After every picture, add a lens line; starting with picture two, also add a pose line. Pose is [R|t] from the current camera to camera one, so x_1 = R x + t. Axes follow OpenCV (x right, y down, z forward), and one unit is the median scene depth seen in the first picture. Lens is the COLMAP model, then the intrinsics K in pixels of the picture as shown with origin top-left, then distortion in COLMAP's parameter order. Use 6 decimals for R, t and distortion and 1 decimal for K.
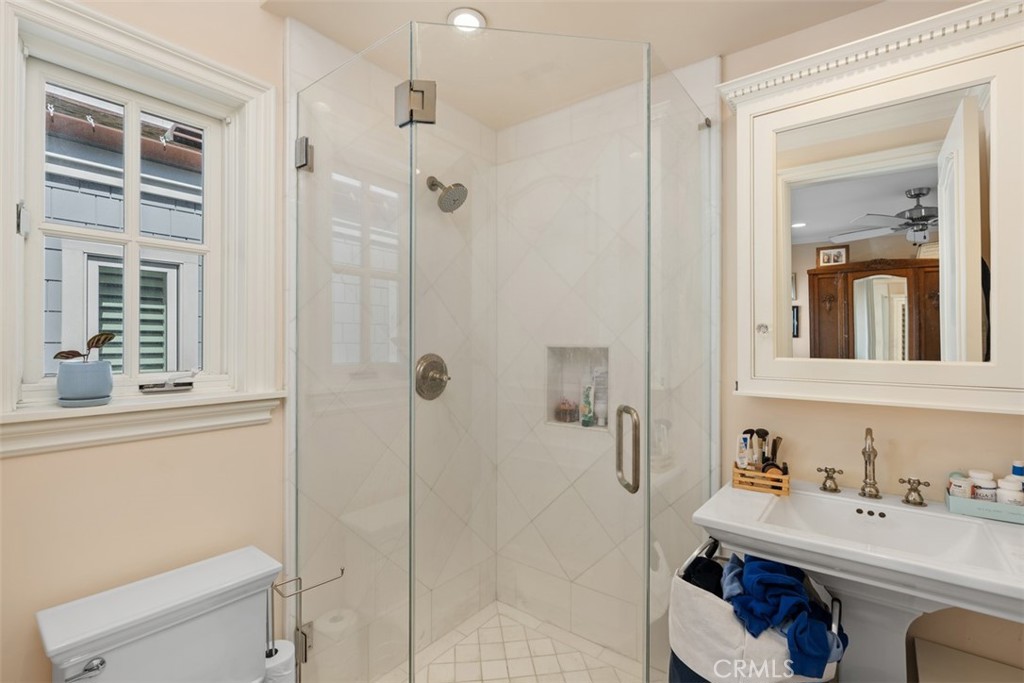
lens RADIAL K [[463.9, 0, 514.8], [0, 463.9, 337.0], [0, 0, 1]] dist [0.003046, 0.000198]
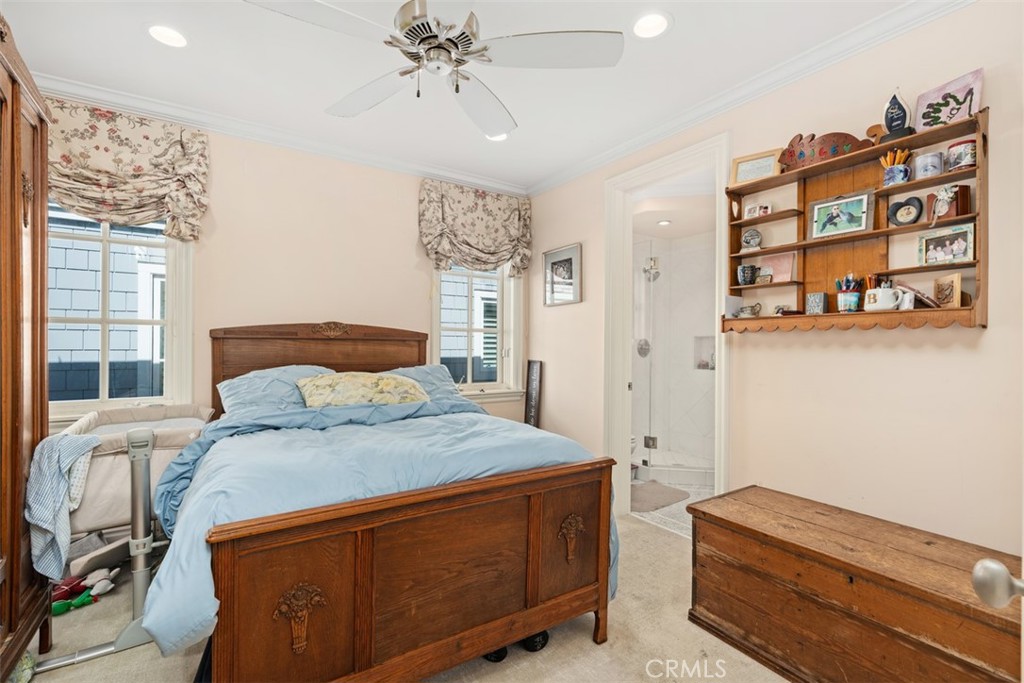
lens RADIAL K [[463.9, 0, 511.5], [0, 463.9, 345.2], [0, 0, 1]] dist [0.003046, 0.000198]
pose [[0.949461, 0.006834, -0.313810, -0.053050], [-0.005691, 0.999973, 0.004558, 0.045347], [0.313833, -0.002541, 0.949475, -1.143948]]
